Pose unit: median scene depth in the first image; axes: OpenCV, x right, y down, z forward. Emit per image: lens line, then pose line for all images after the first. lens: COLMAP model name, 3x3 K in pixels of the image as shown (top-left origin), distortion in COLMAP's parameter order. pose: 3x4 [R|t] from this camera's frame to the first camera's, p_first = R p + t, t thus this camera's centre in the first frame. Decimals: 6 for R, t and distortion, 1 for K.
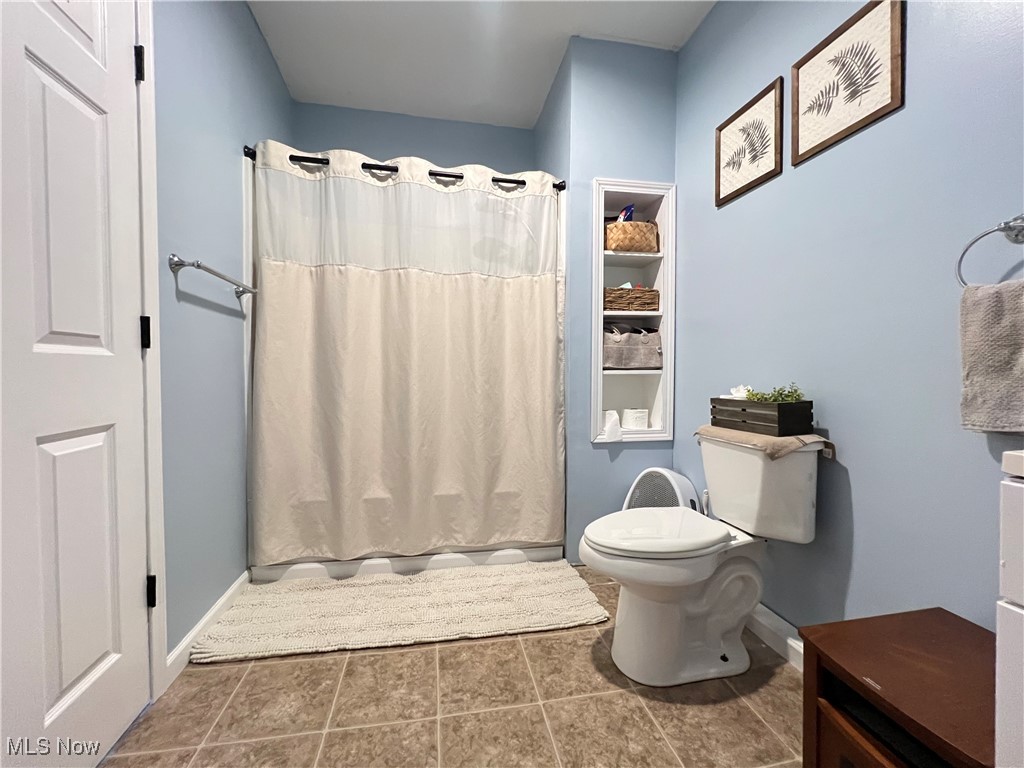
lens RADIAL K [[409.8, 0, 511.1], [0, 409.8, 380.3], [0, 0, 1]] dist [-0.003942, 0.000060]
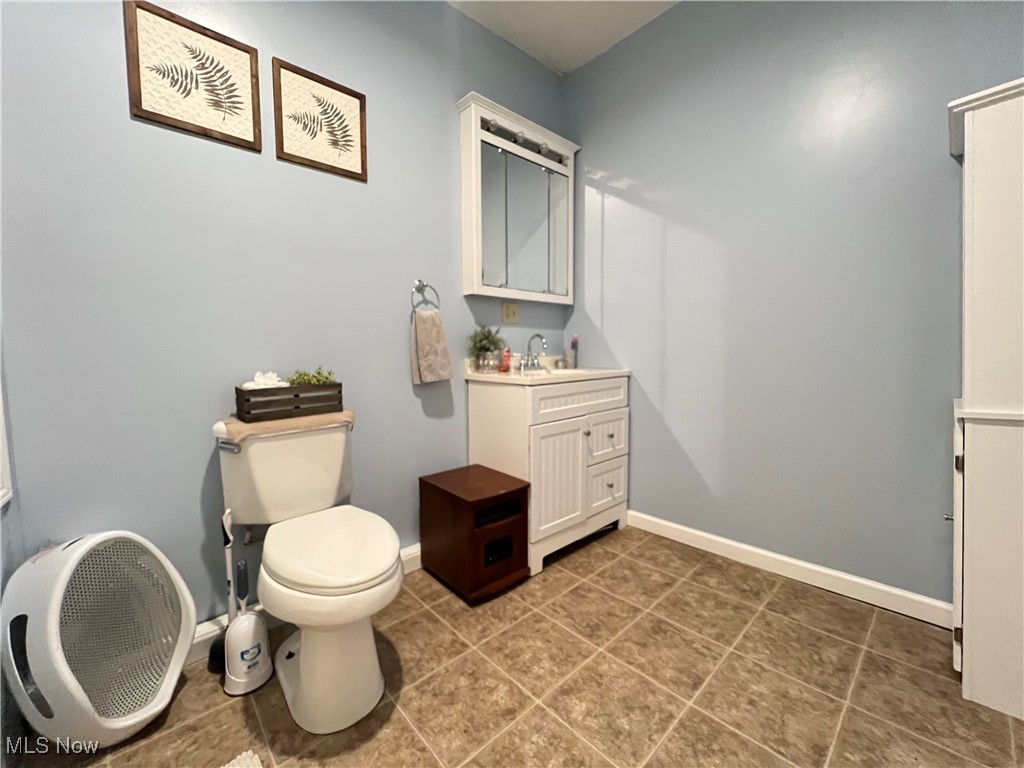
lens RADIAL K [[409.8, 0, 515.5], [0, 409.8, 380.7], [0, 0, 1]] dist [-0.003942, 0.000060]
pose [[-0.524734, -0.054443, 0.849523, -0.593617], [0.035086, 0.995722, 0.085484, -0.031798], [-0.850543, 0.074663, -0.520579, 1.186160]]
